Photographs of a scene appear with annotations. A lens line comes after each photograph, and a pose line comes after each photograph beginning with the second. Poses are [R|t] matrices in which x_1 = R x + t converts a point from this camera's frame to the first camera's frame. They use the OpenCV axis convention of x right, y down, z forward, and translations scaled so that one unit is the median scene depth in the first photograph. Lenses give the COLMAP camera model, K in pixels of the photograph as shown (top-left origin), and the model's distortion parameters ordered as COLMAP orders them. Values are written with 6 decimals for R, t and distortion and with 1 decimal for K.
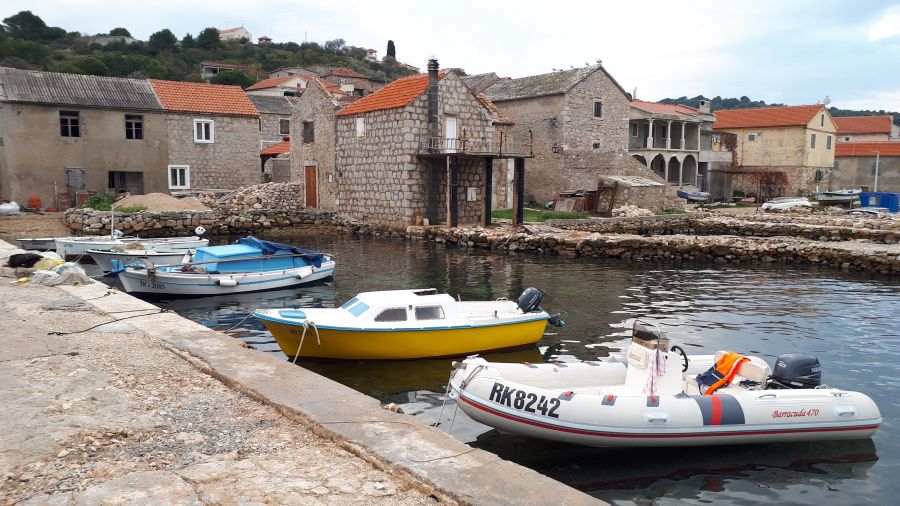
lens RADIAL K [[718.5, 0, 450.0], [0, 718.5, 253.0], [0, 0, 1]] dist [0.166585, -0.275934]
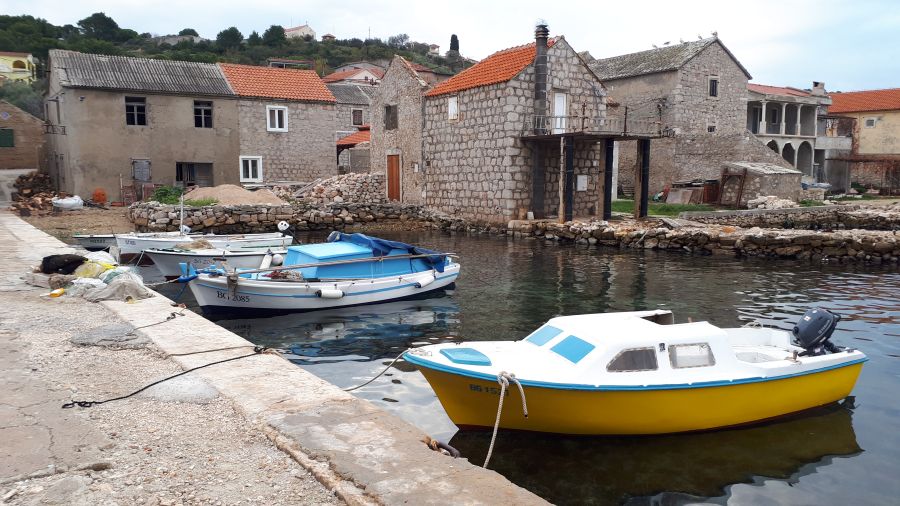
lens RADIAL K [[697.4, 0, 450.0], [0, 697.4, 253.0], [0, 0, 1]] dist [0.216057, -0.493229]
pose [[0.997545, 0.000378, -0.070034, -0.065984], [-0.000131, 0.999994, 0.003531, -0.001425], [0.070035, -0.003513, 0.997538, 0.145623]]
